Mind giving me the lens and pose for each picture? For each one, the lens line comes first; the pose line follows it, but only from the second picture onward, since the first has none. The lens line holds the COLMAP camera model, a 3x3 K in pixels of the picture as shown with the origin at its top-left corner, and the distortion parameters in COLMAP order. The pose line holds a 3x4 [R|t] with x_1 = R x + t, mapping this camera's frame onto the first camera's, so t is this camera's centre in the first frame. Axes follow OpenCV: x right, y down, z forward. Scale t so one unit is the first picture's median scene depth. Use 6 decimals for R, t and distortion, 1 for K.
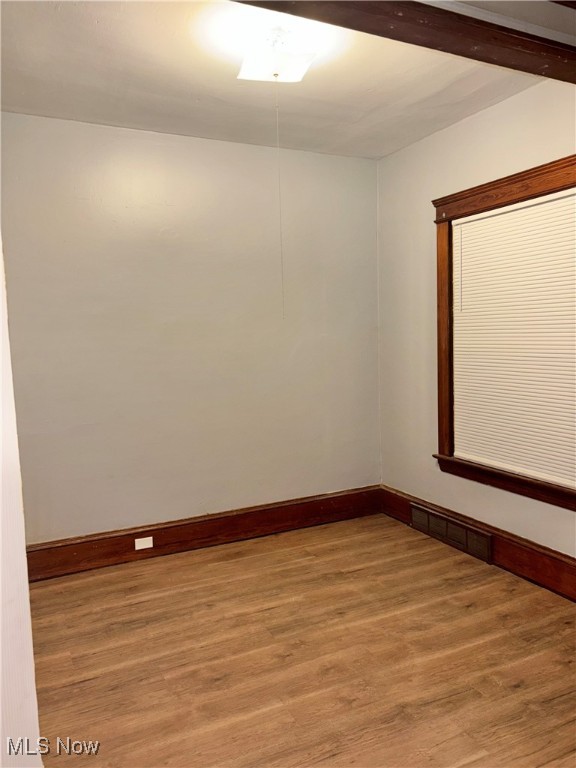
lens RADIAL K [[580.8, 0, 287.0], [0, 580.8, 383.2], [0, 0, 1]] dist [0.027191, -0.010497]
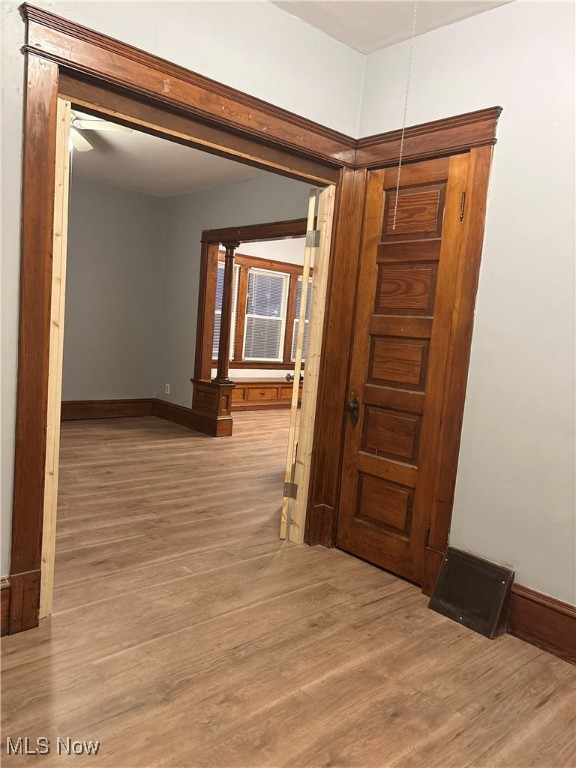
lens RADIAL K [[580.8, 0, 287.0], [0, 580.8, 383.2], [0, 0, 1]] dist [0.027191, -0.010497]
pose [[-0.958815, -0.021371, -0.283226, 0.274864], [-0.078612, 0.978178, 0.192320, -0.079845], [0.272936, 0.206665, -0.939572, 1.725401]]
